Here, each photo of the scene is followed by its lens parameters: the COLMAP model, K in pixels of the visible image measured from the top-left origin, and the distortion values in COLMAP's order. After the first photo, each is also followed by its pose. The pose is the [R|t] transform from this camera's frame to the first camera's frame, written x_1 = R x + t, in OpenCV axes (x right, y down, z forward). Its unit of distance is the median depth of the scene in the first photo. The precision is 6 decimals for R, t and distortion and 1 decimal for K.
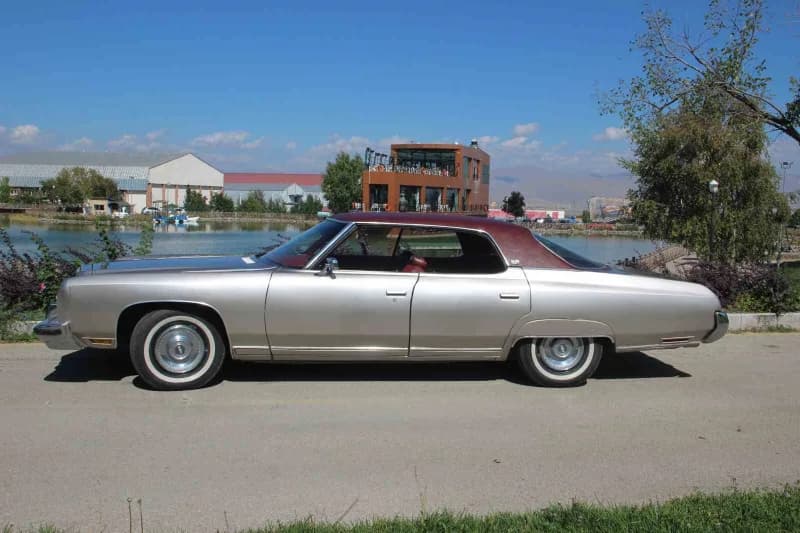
lens RADIAL K [[813.1, 0, 402.2], [0, 813.1, 262.5], [0, 0, 1]] dist [-0.024044, 0.000000]
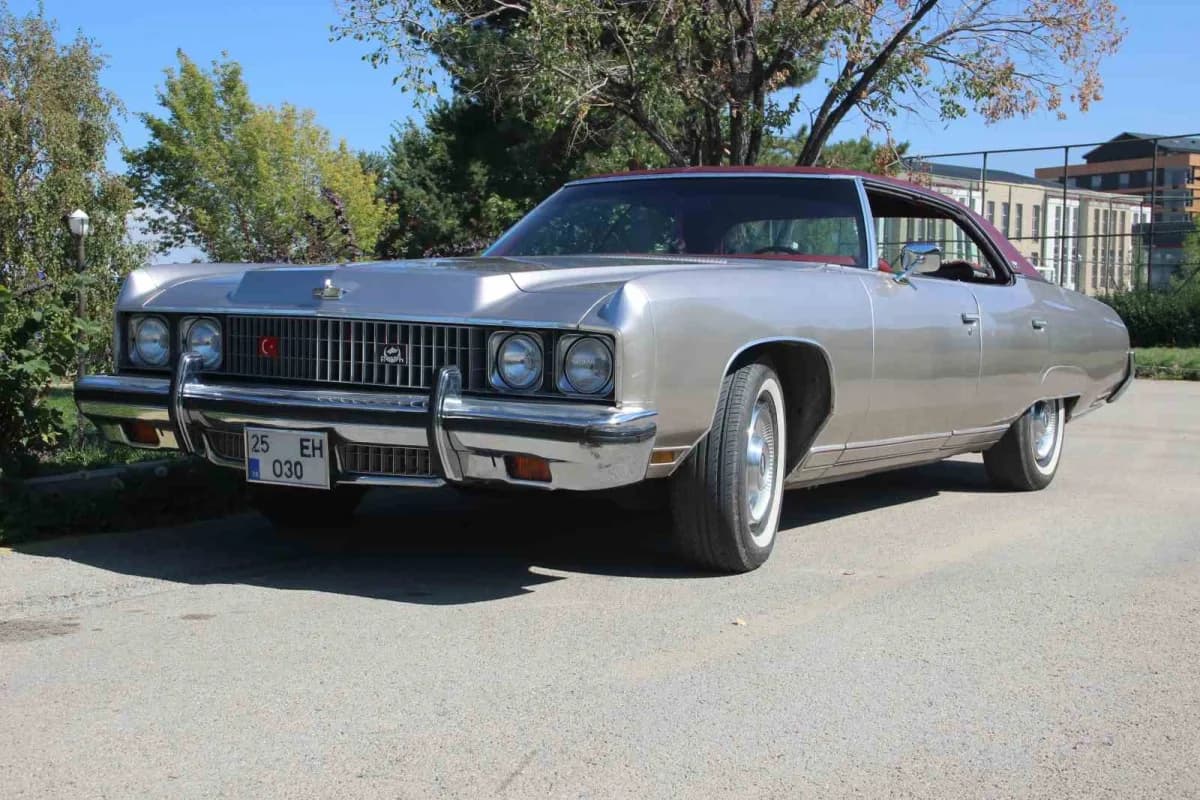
lens RADIAL K [[1621.2, 0, 605.6], [0, 1621.2, 360.2], [0, 0, 1]] dist [0.144405, 0.000000]
pose [[0.621291, -0.030886, 0.782971, -0.180342], [0.054582, 0.998502, -0.003923, 0.010450], [-0.781676, 0.045174, 0.622046, 0.105157]]
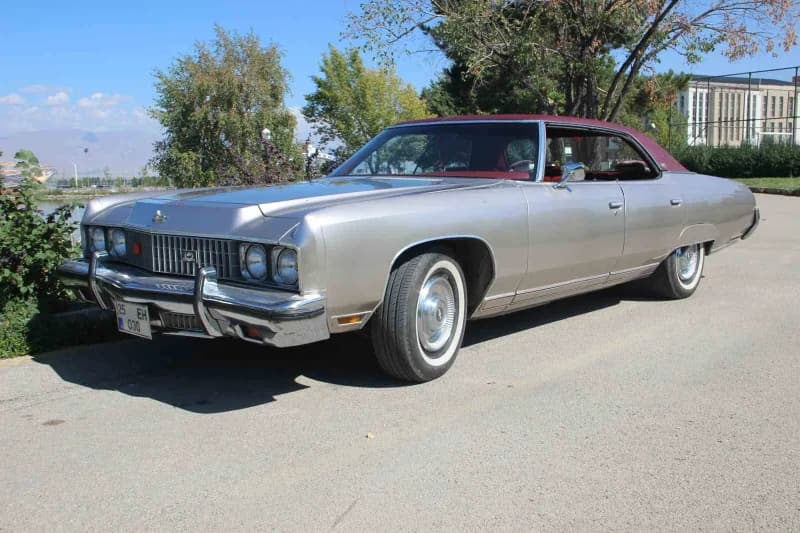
lens RADIAL K [[813.1, 0, 403.0], [0, 813.1, 238.2], [0, 0, 1]] dist [-0.024044, 0.000000]
pose [[0.758092, -0.090116, 0.645892, -0.133948], [0.080333, 0.995768, 0.044642, 0.003203], [-0.647181, 0.018044, 0.762122, 0.099327]]
